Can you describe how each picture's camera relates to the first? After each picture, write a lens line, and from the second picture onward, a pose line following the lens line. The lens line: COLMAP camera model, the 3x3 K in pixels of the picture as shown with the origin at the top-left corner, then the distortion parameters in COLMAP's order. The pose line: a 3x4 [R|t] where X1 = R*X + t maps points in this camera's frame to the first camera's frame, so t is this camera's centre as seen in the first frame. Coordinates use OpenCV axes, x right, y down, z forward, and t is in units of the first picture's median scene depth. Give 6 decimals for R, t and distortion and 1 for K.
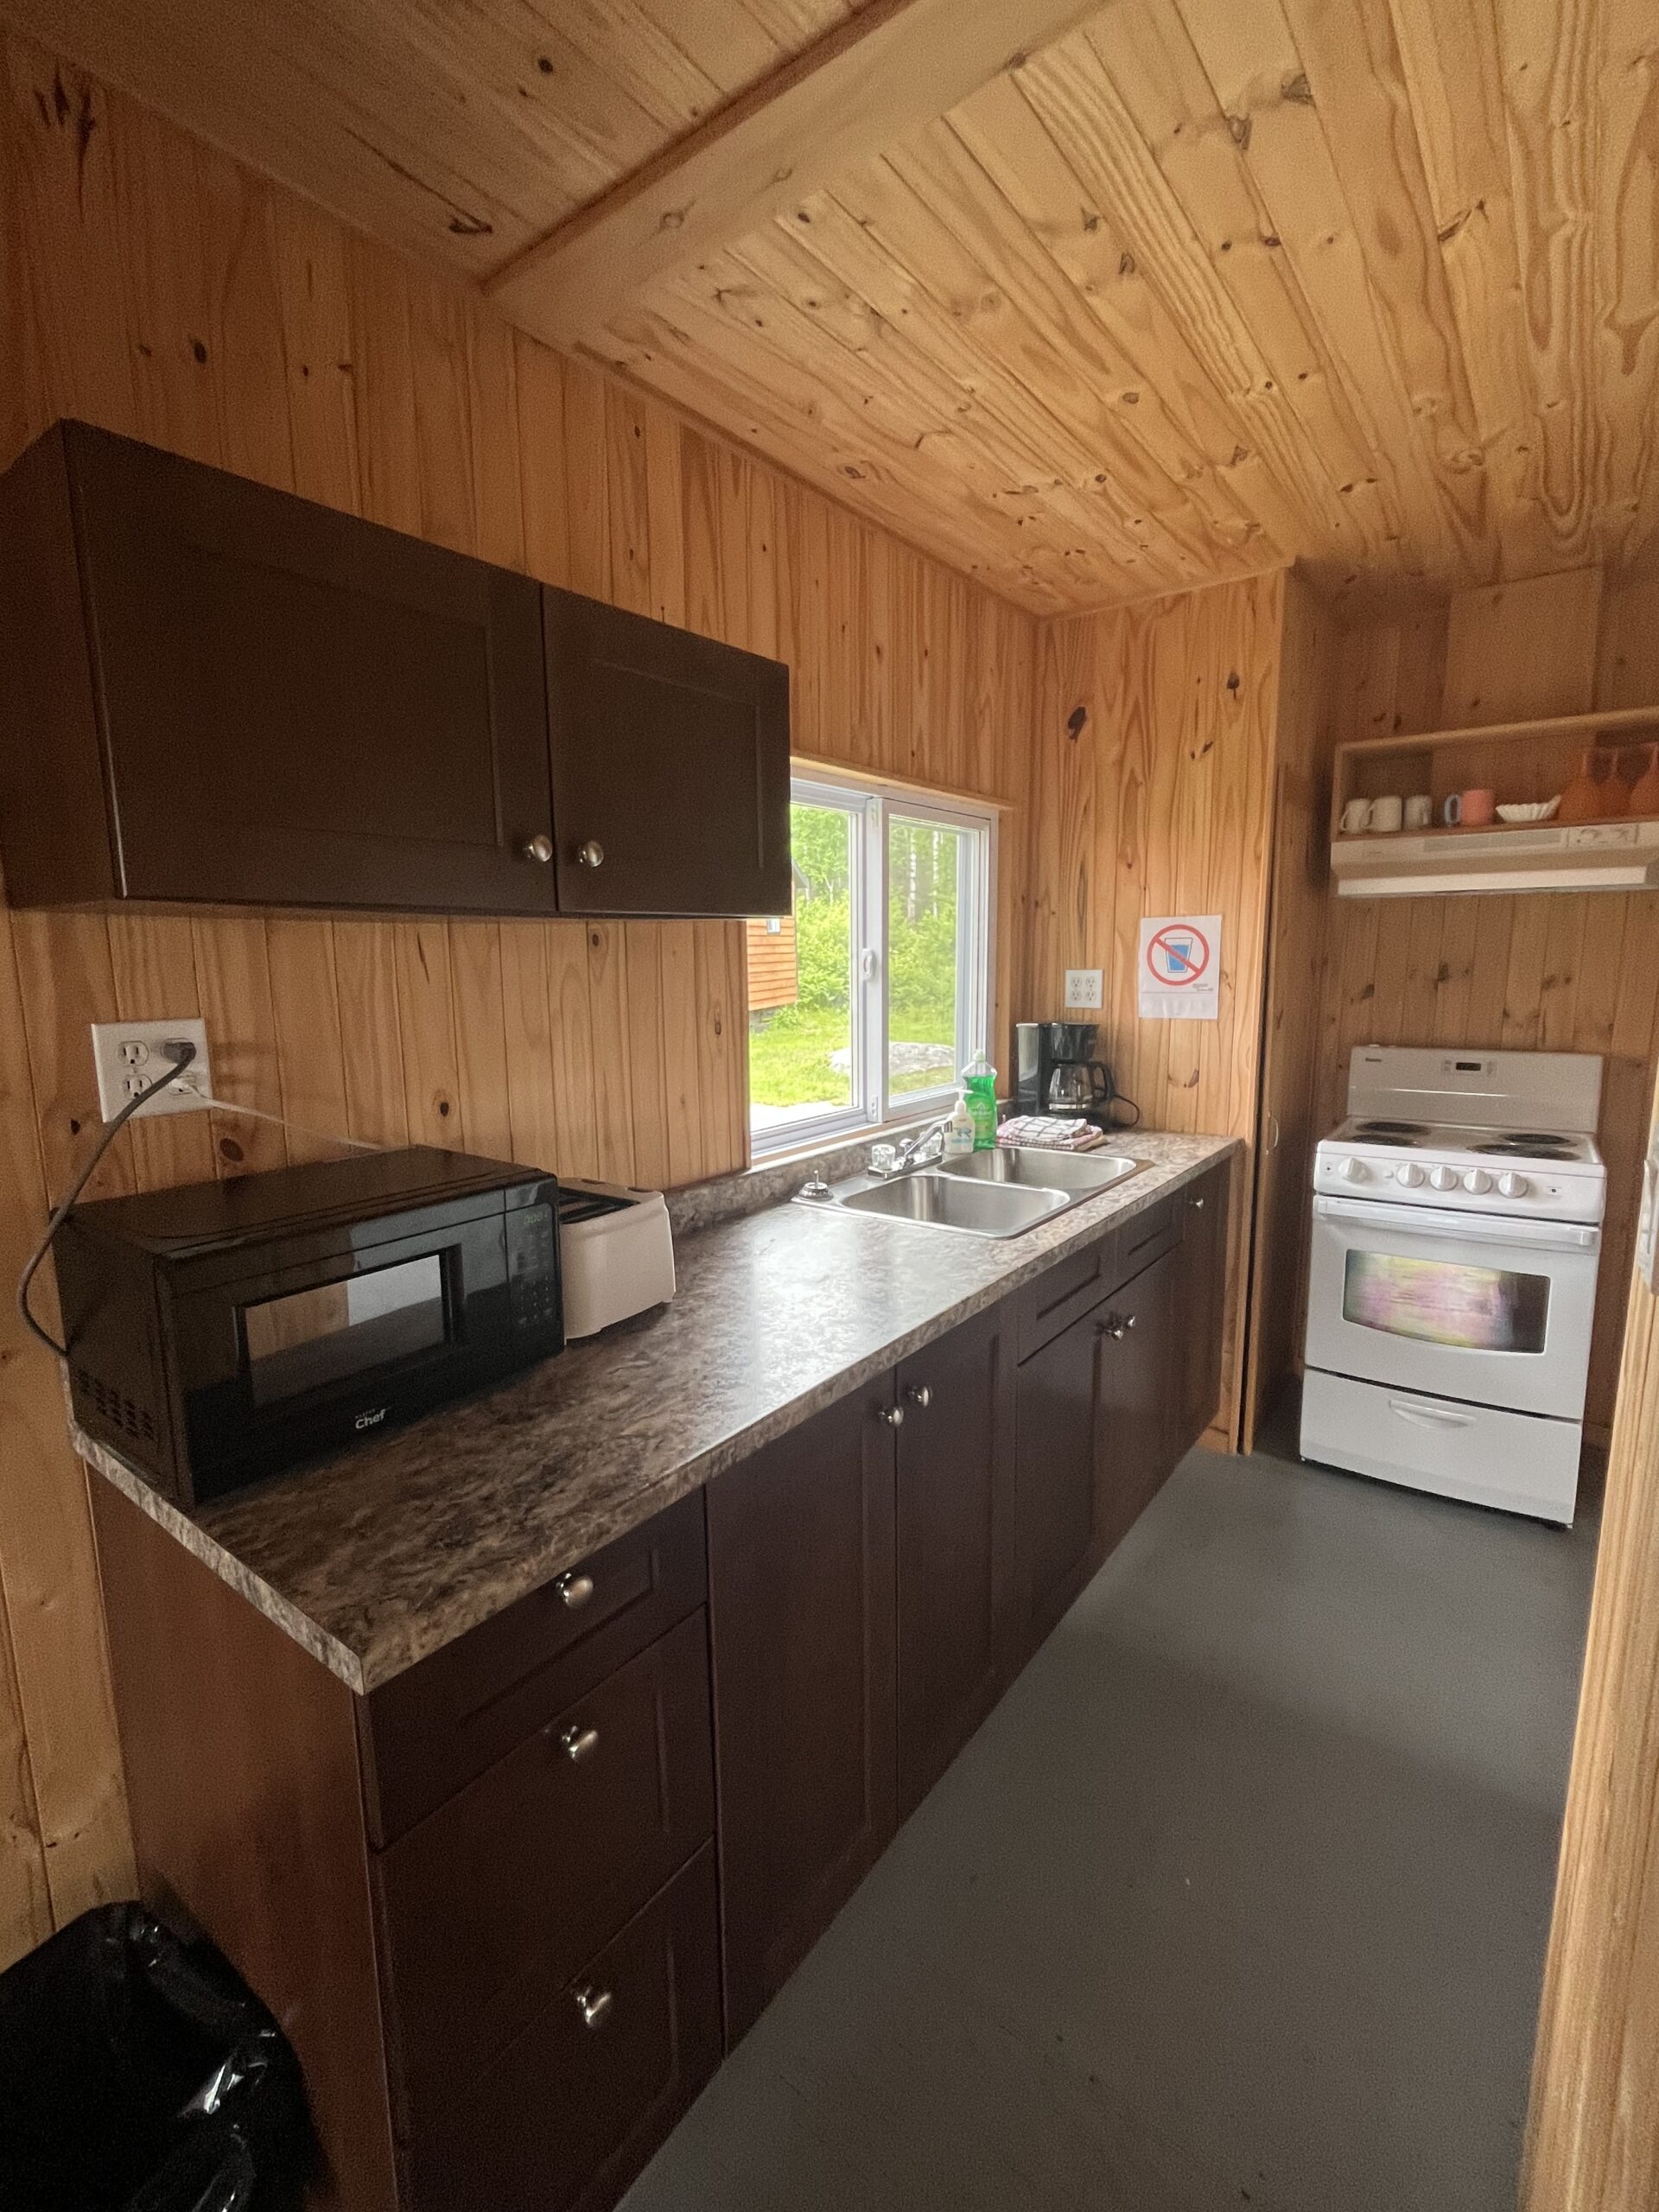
lens RADIAL K [[973.2, 0, 843.3], [0, 973.2, 1103.2], [0, 0, 1]] dist [-0.002521, 0.000200]
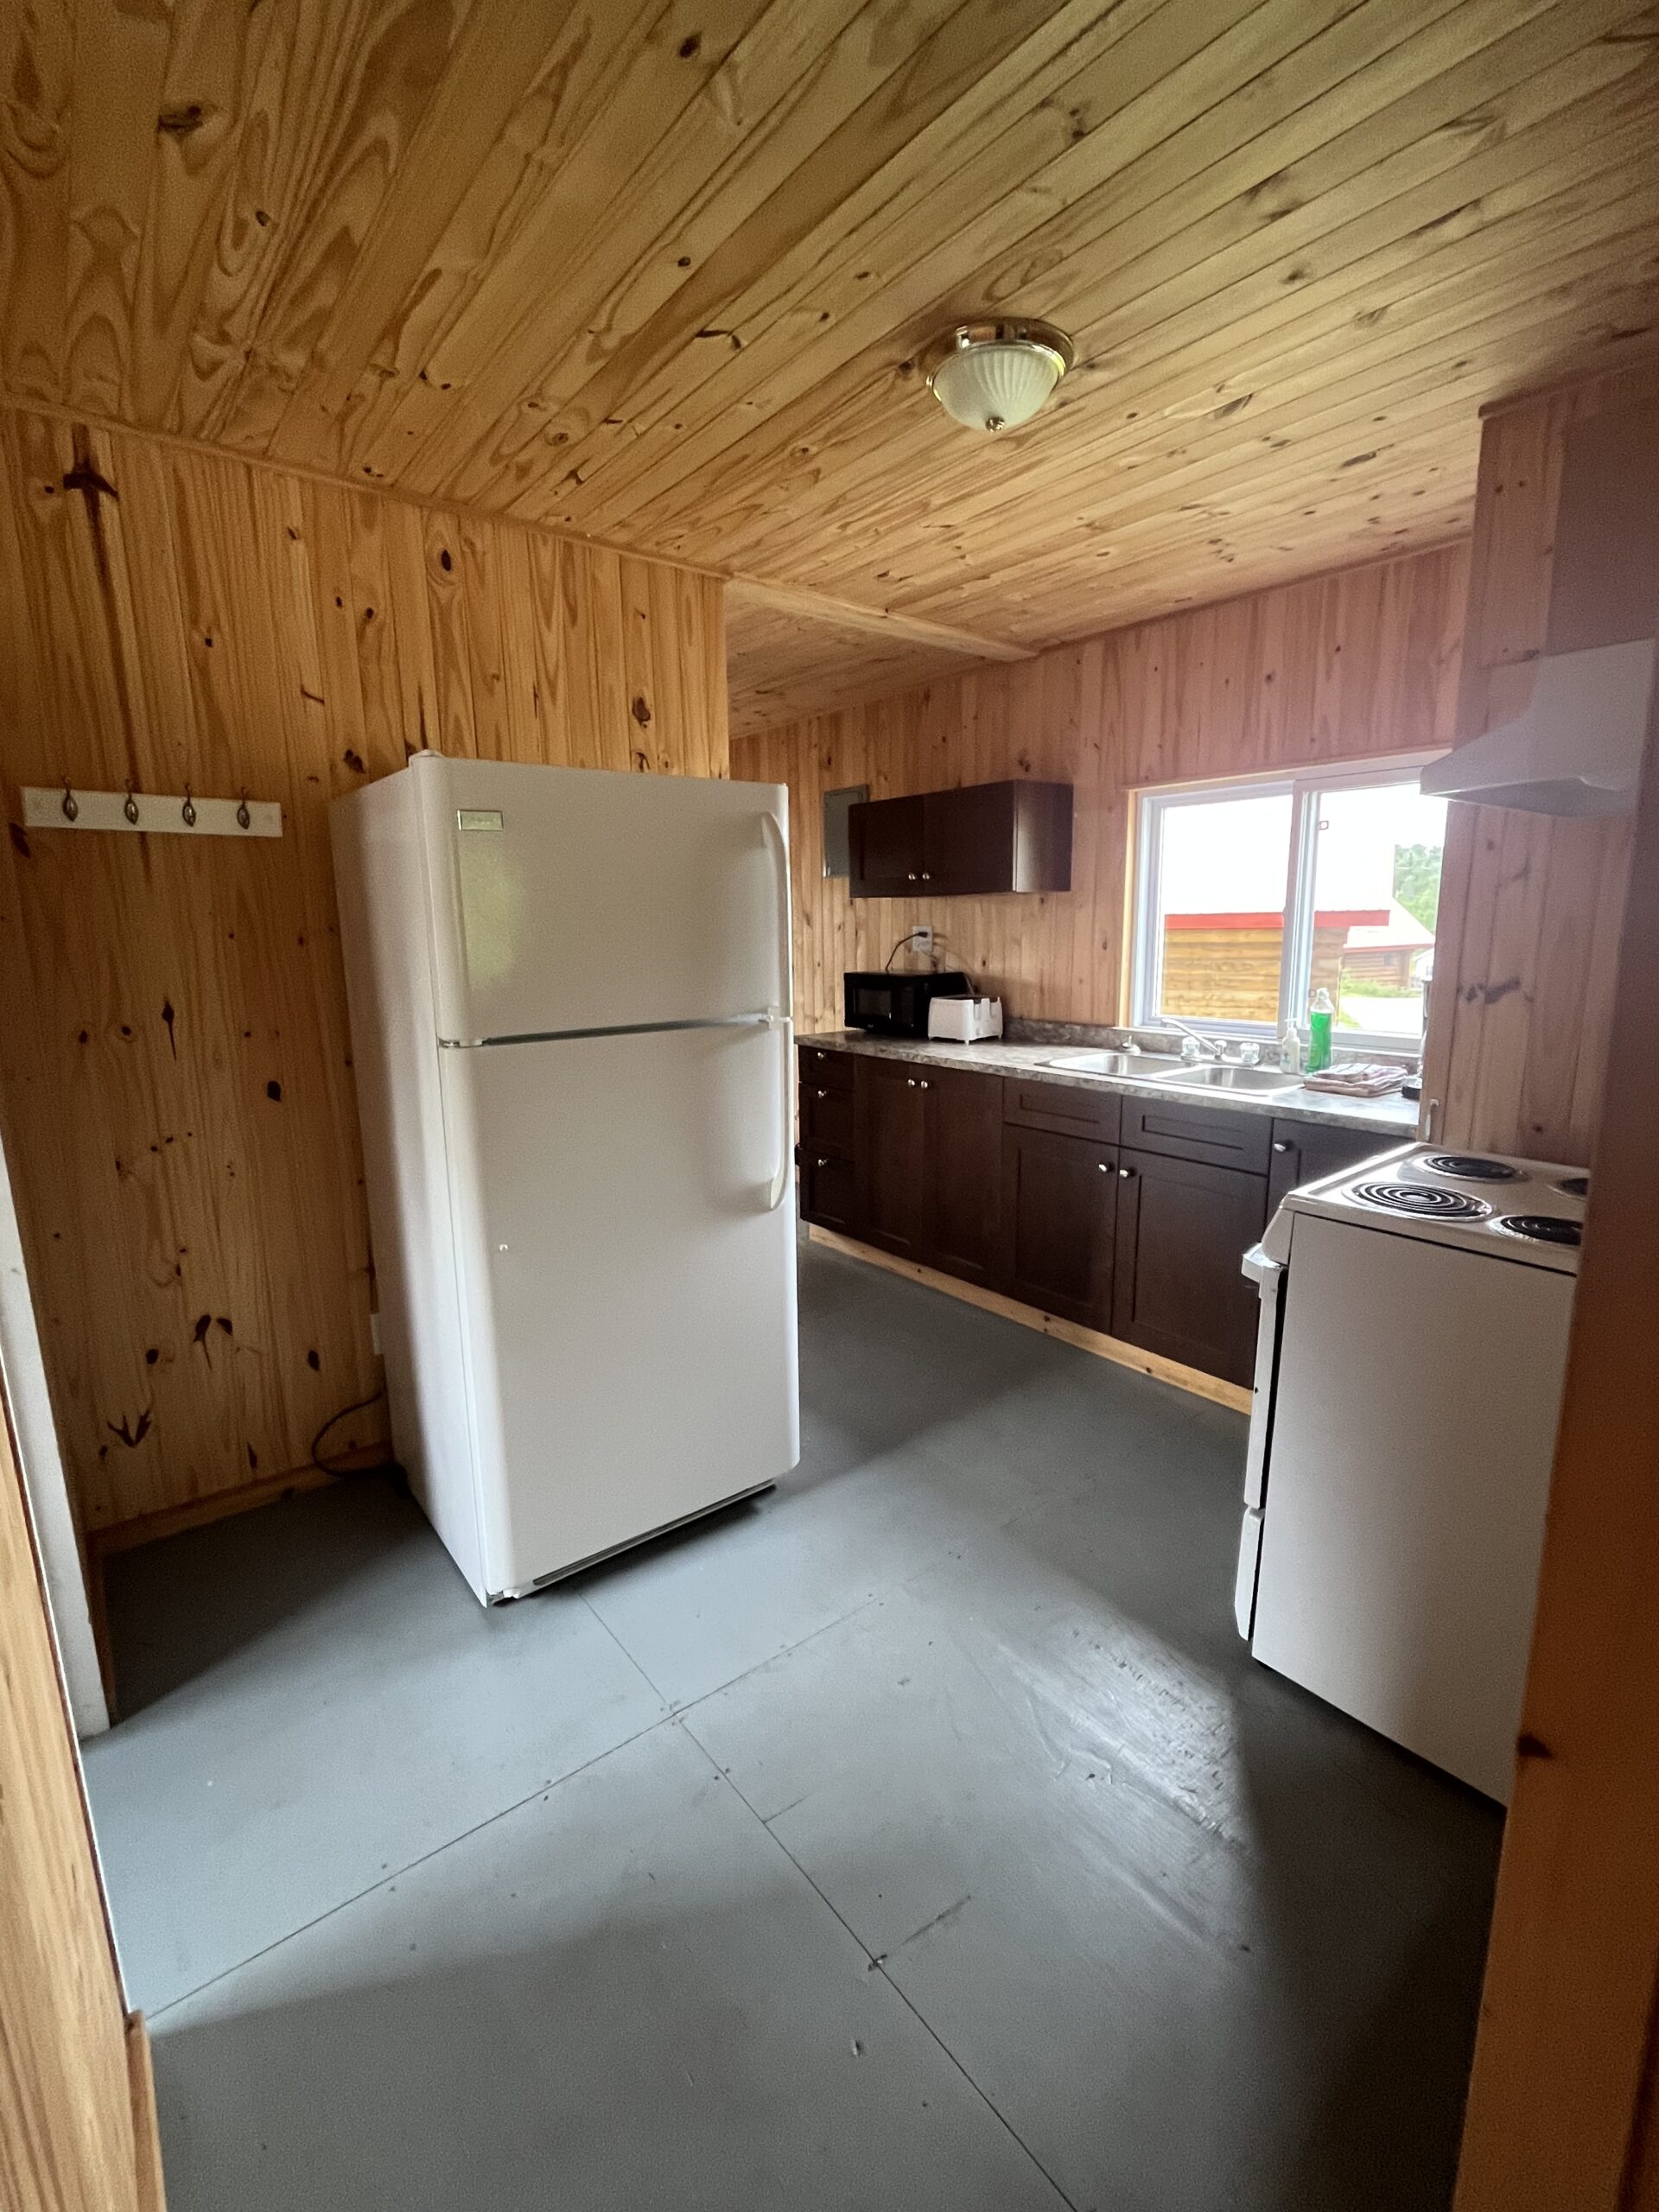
lens RADIAL K [[973.2, 0, 829.8], [0, 973.2, 1108.6], [0, 0, 1]] dist [-0.002521, 0.000200]
pose [[-0.263782, 0.194330, -0.944804, 1.961179], [-0.137711, 0.961875, 0.236289, -0.153847], [0.954701, 0.192439, -0.226964, 1.036815]]
